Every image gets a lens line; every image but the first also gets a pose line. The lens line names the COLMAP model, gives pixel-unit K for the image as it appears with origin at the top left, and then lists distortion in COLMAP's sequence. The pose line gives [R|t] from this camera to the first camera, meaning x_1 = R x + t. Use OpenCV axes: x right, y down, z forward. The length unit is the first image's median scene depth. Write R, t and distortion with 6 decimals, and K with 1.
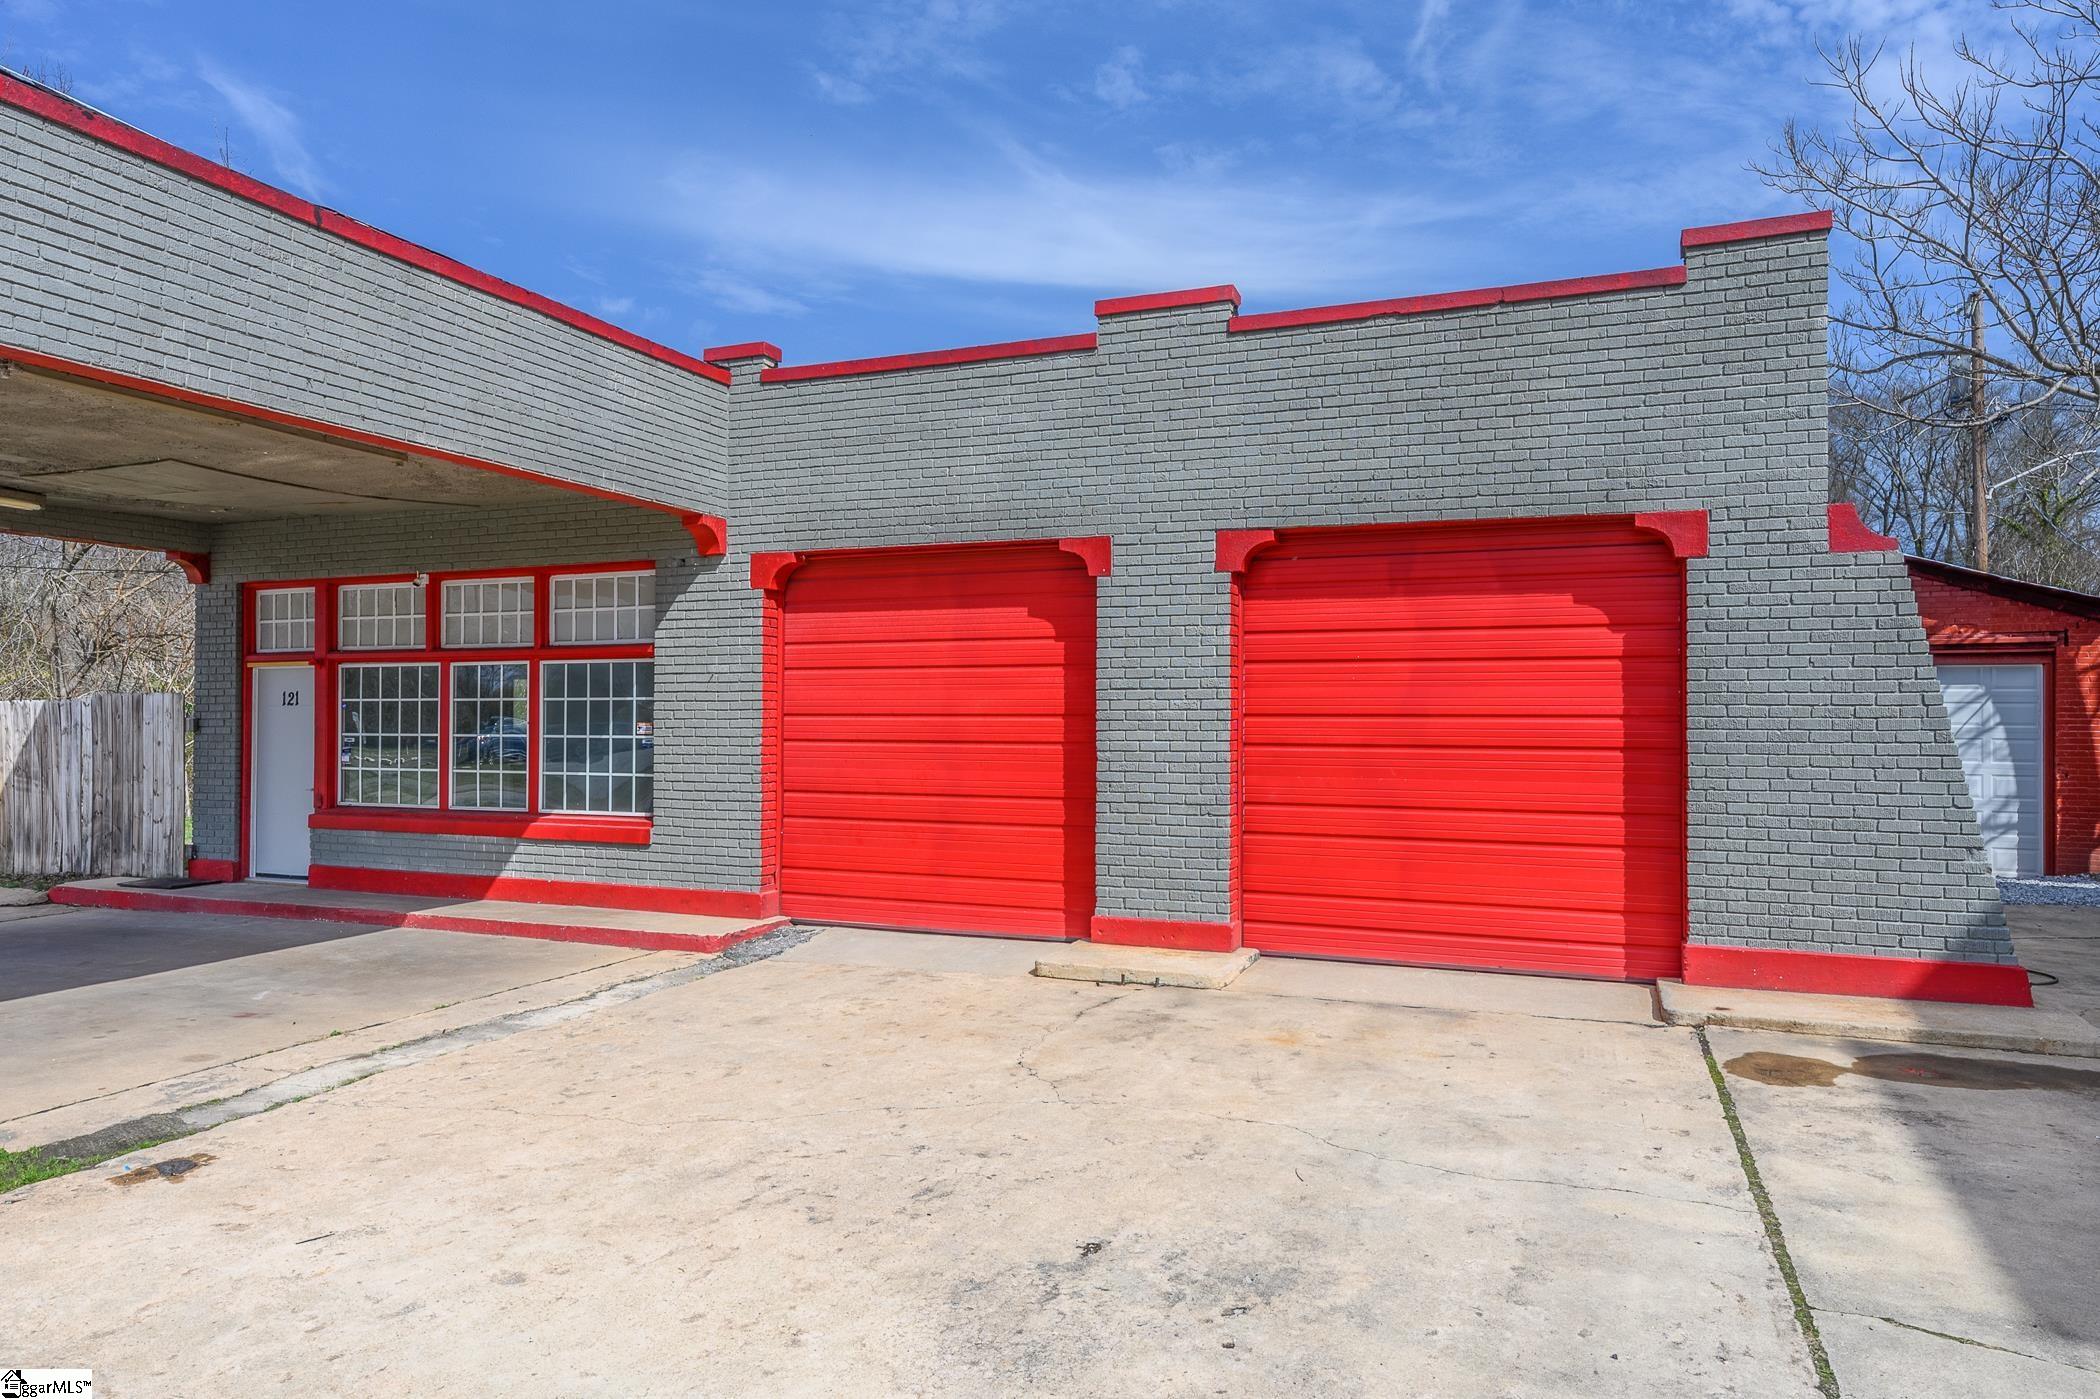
lens RADIAL K [[1260.0, 0, 1039.9], [0, 1260.0, 701.6], [0, 0, 1]] dist [-0.000881, 0.000936]
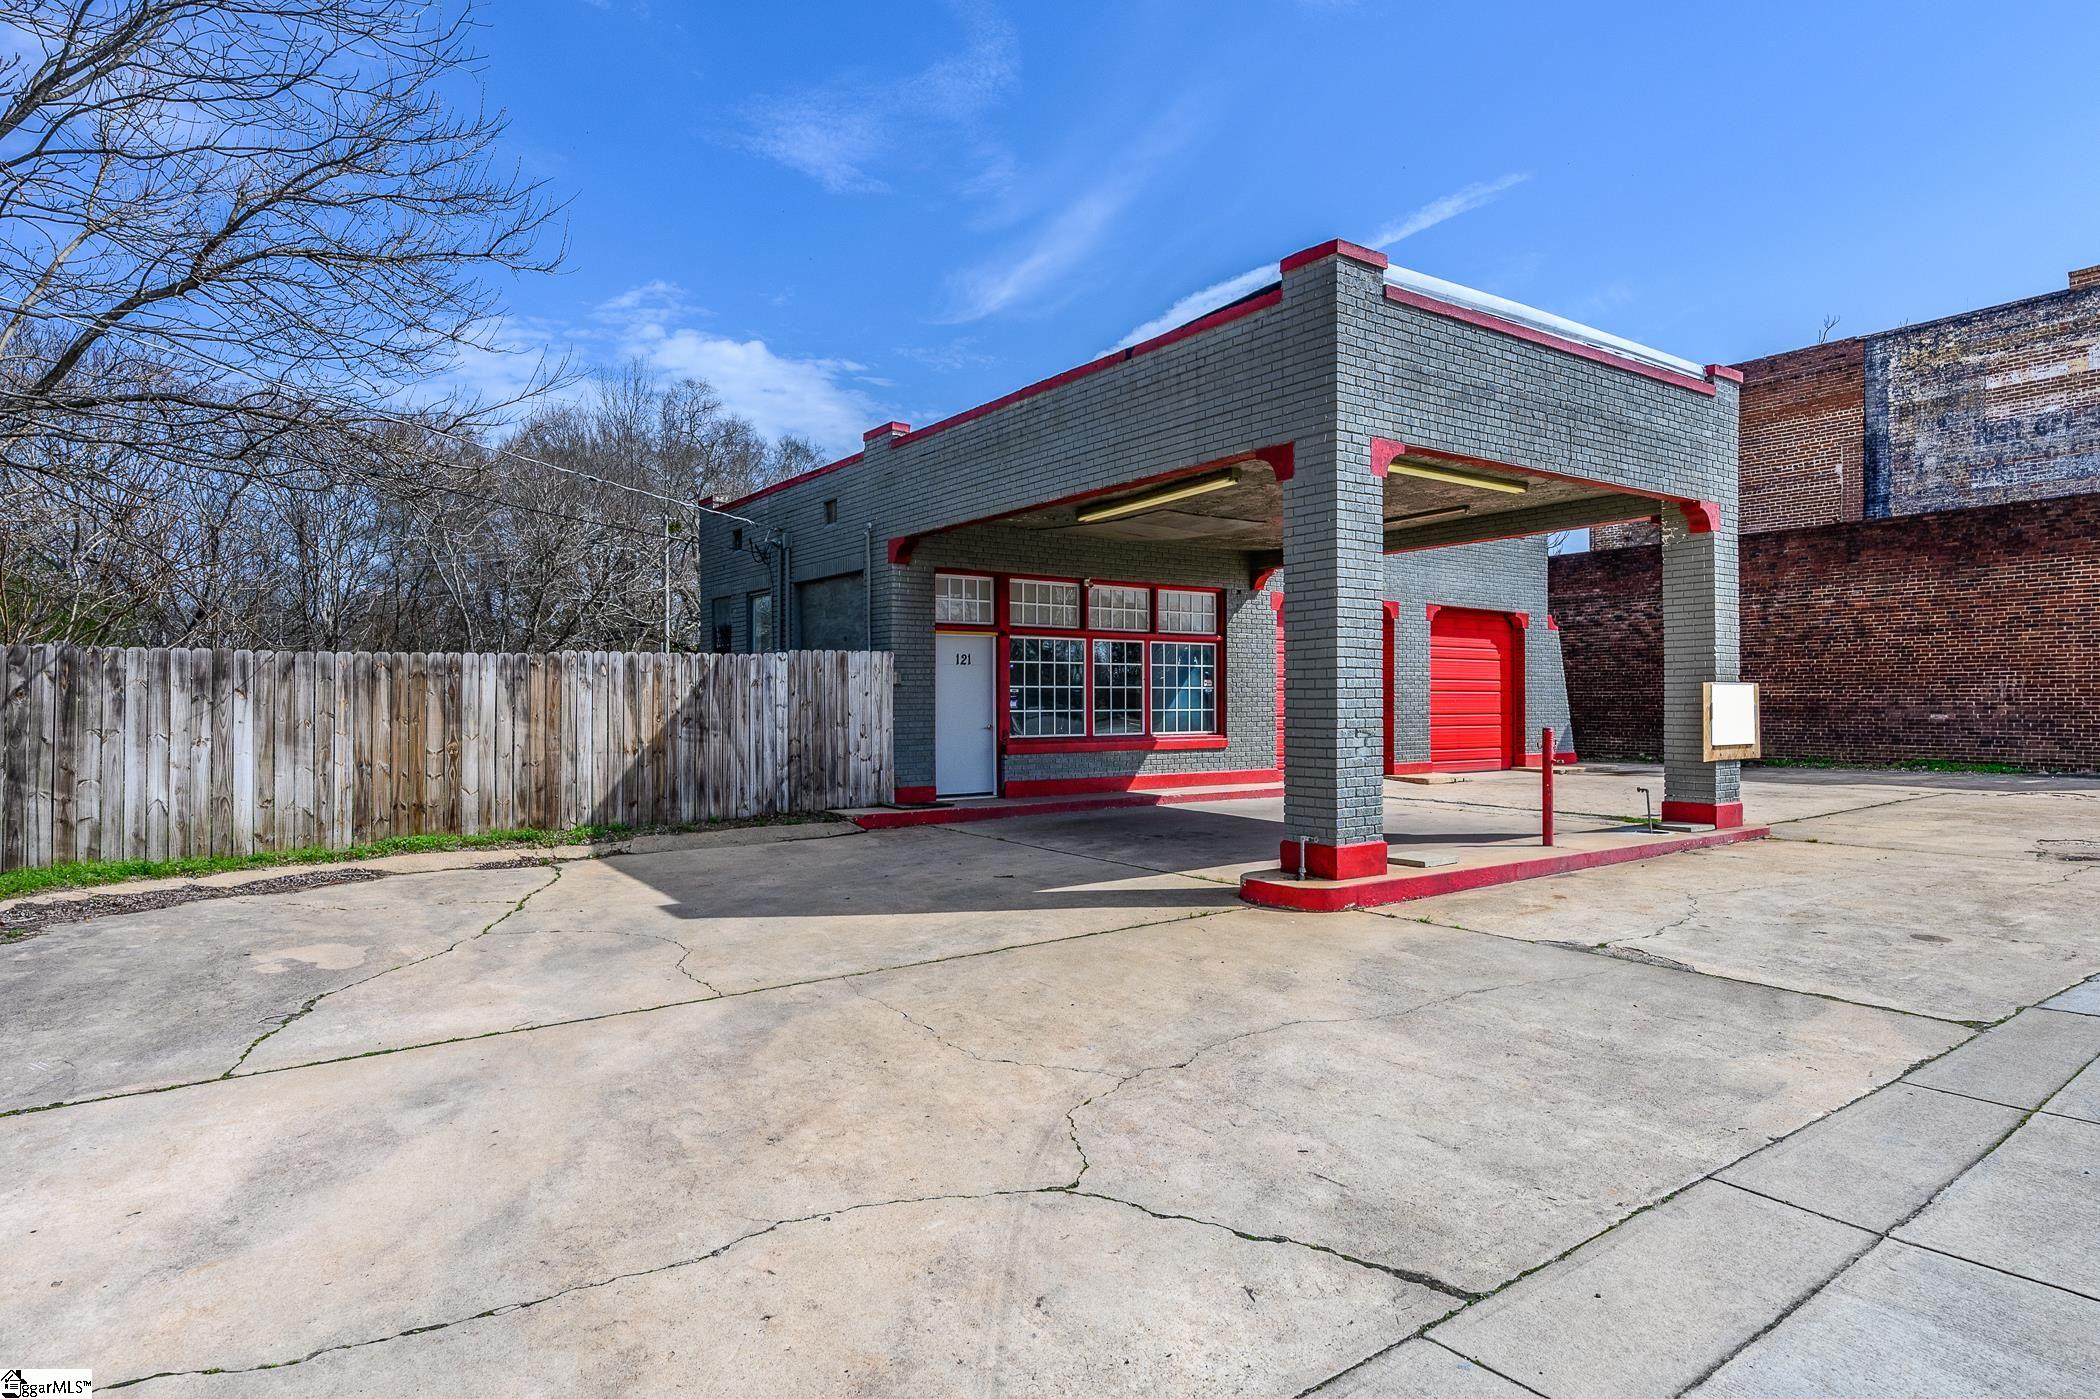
lens RADIAL K [[1184.1, 0, 1050.0], [0, 1184.1, 699.5], [0, 0, 1]] dist [-0.003660, 0.000928]
pose [[0.543004, -0.001219, 0.839729, -1.905527], [-0.007076, 0.999957, 0.006027, 0.037466], [-0.839700, -0.009215, 0.542972, 0.303828]]
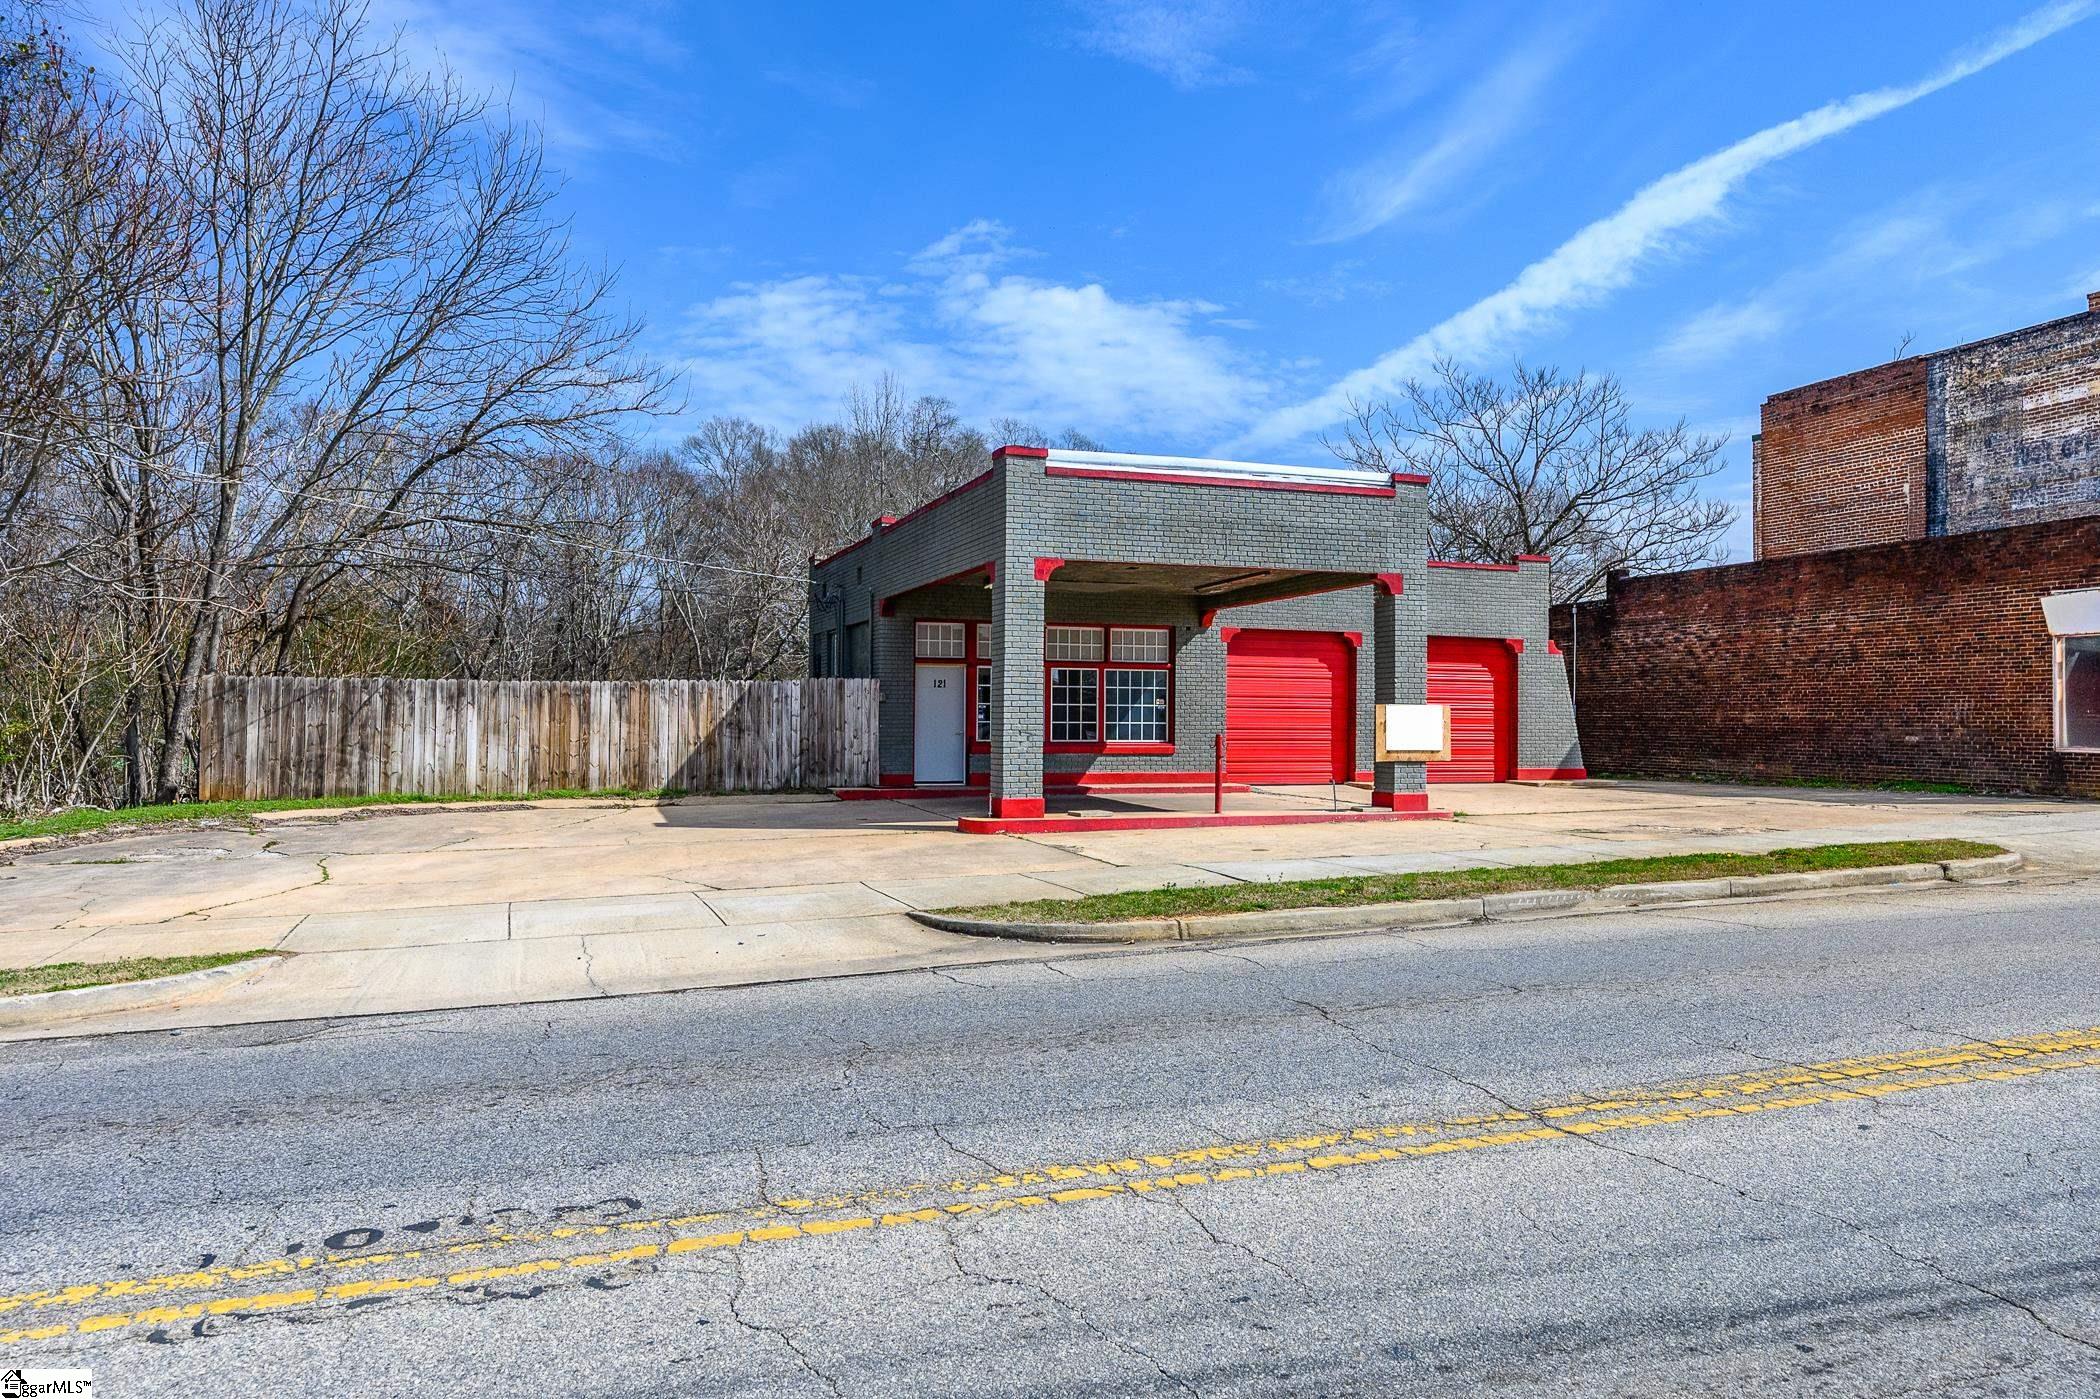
lens RADIAL K [[1453.1, 0, 1050.0], [0, 1453.1, 699.5], [0, 0, 1]] dist [-0.001582, 0.000622]
pose [[0.749644, 0.012942, 0.661715, -2.233004], [-0.014334, 0.999892, -0.003317, 0.029731], [-0.661686, -0.006998, 0.749748, -0.804681]]
